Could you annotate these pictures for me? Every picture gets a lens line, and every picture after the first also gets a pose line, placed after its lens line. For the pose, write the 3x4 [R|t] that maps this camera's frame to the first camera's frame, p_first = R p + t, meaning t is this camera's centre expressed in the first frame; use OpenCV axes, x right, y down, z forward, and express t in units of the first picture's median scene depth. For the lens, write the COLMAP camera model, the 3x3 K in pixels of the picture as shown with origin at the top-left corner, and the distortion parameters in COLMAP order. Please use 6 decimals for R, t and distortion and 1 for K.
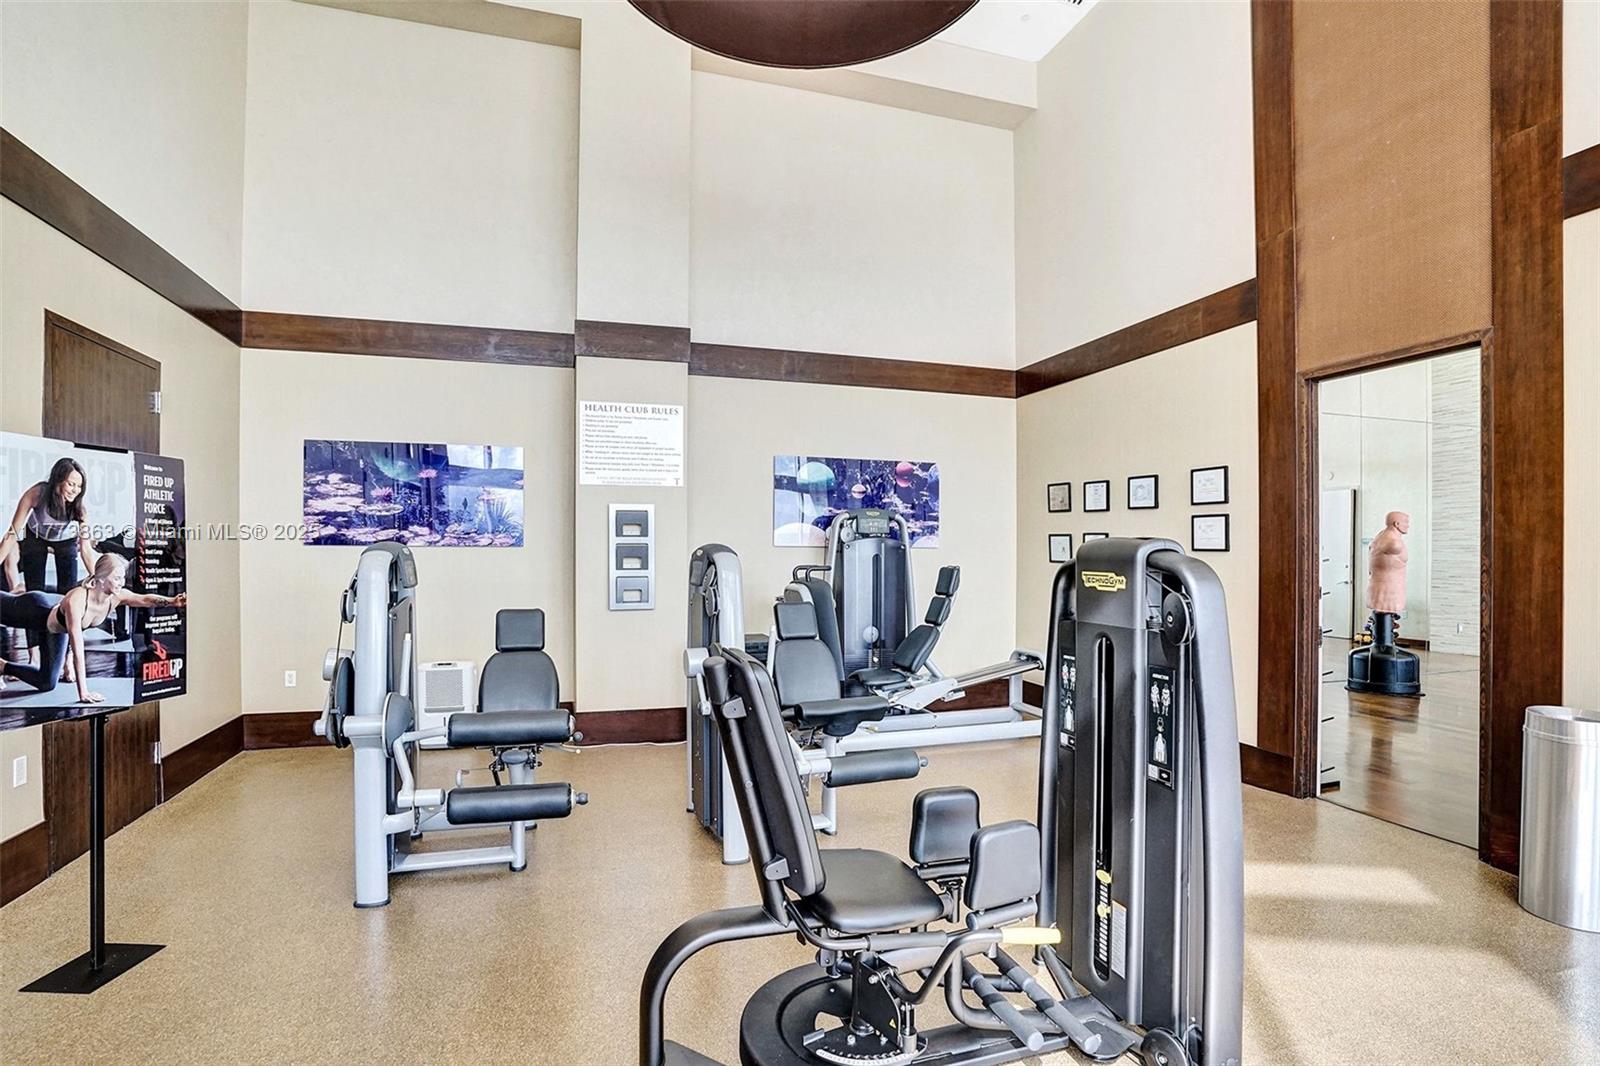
lens RADIAL K [[774.8, 0, 797.8], [0, 774.8, 541.3], [0, 0, 1]] dist [-0.039647, 0.005150]
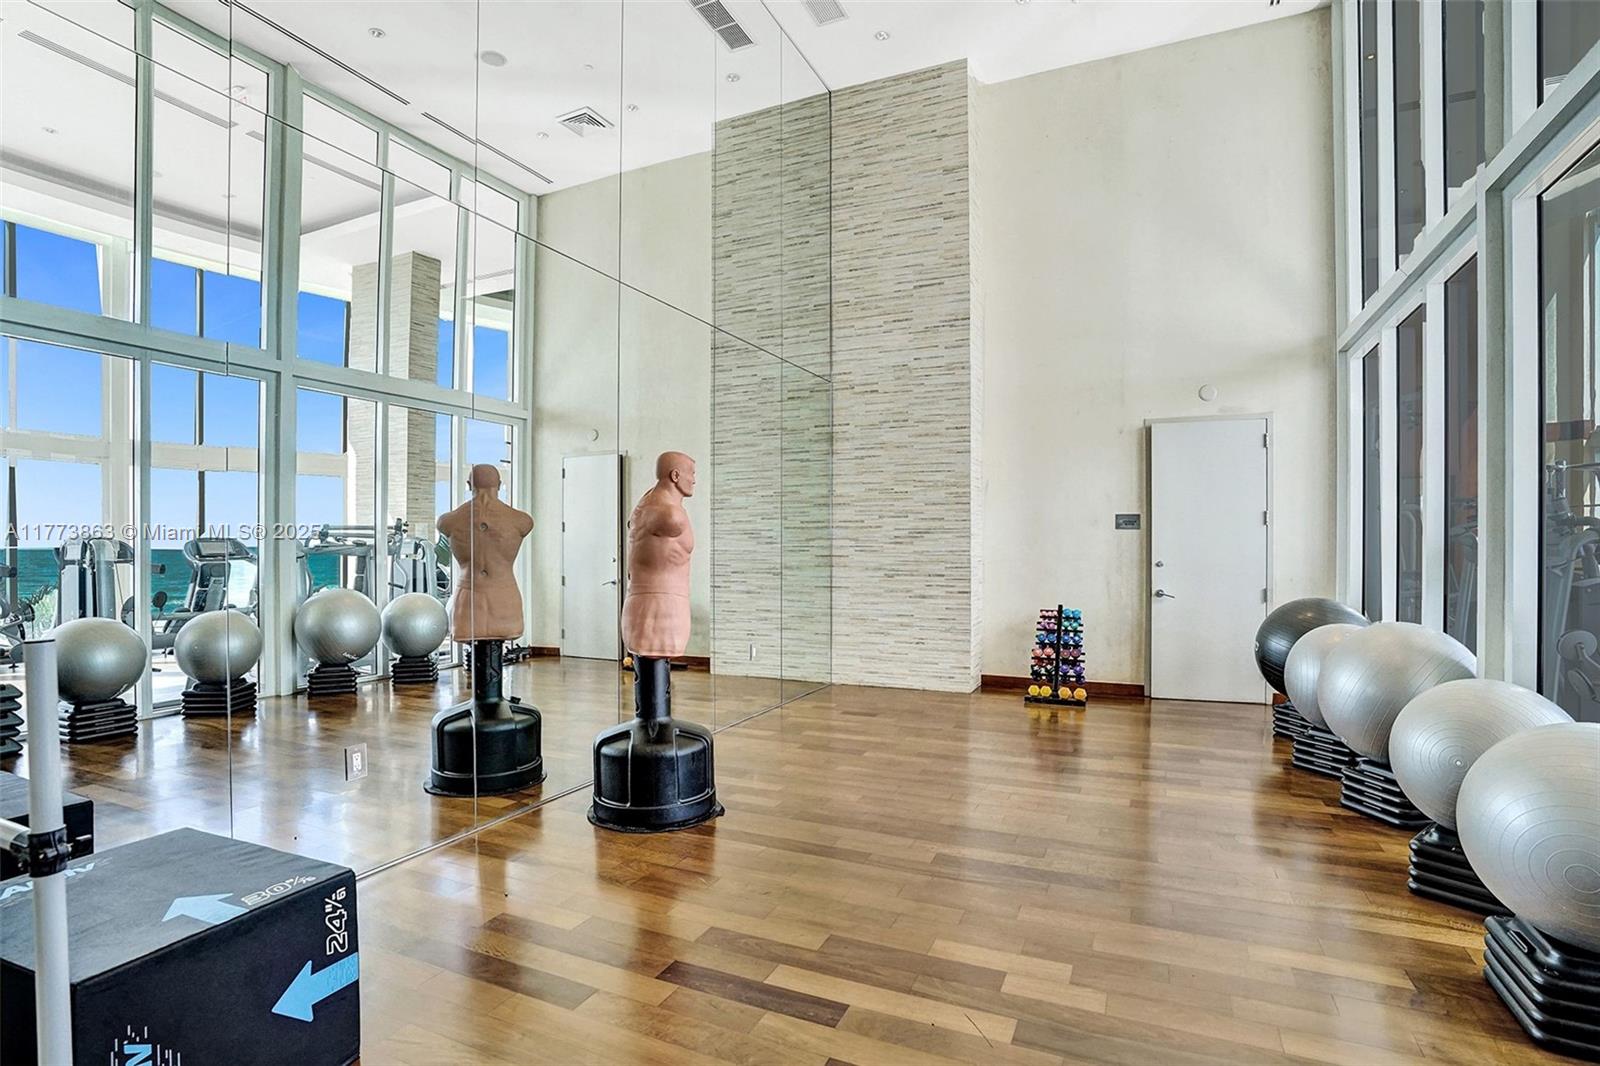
lens RADIAL K [[774.8, 0, 799.8], [0, 774.8, 540.2], [0, 0, 1]] dist [-0.039647, 0.005150]
pose [[0.669553, -0.003017, 0.742758, 0.468723], [-0.001594, 0.999984, 0.005499, 0.016036], [-0.742763, -0.004866, 0.669537, 0.599265]]
